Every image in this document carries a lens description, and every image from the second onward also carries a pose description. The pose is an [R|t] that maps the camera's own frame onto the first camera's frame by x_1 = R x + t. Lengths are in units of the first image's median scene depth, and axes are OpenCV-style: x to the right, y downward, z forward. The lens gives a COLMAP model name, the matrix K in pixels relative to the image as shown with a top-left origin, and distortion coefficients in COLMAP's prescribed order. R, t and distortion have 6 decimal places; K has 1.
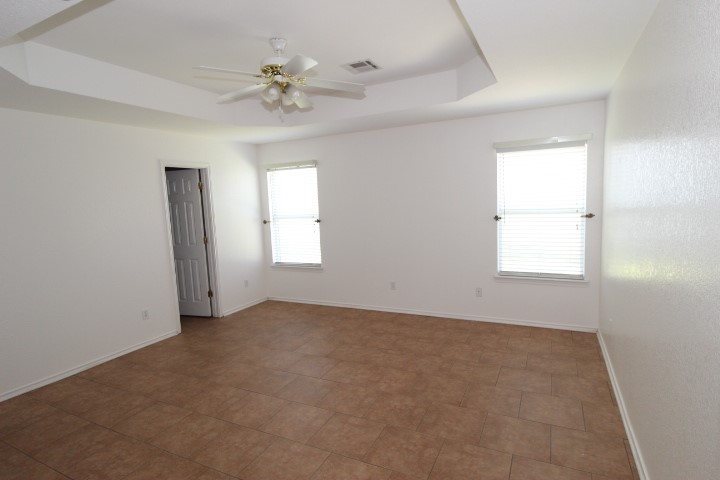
lens RADIAL K [[376.2, 0, 366.9], [0, 376.2, 241.1], [0, 0, 1]] dist [0.000122, -0.000665]
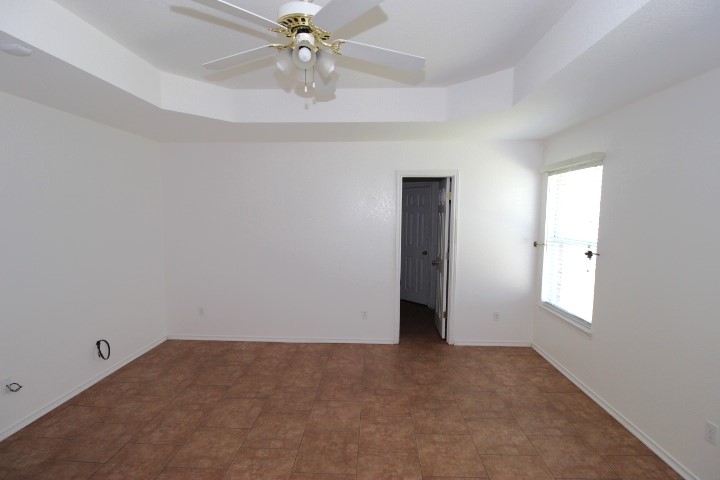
lens RADIAL K [[336.9, 0, 363.3], [0, 336.9, 240.6], [0, 0, 1]] dist [-0.005703, -0.006187]
pose [[0.407871, 0.122472, -0.904788, 0.222123], [-0.126300, 0.989004, 0.076936, -0.076651], [0.904262, 0.082895, 0.418854, 0.482765]]
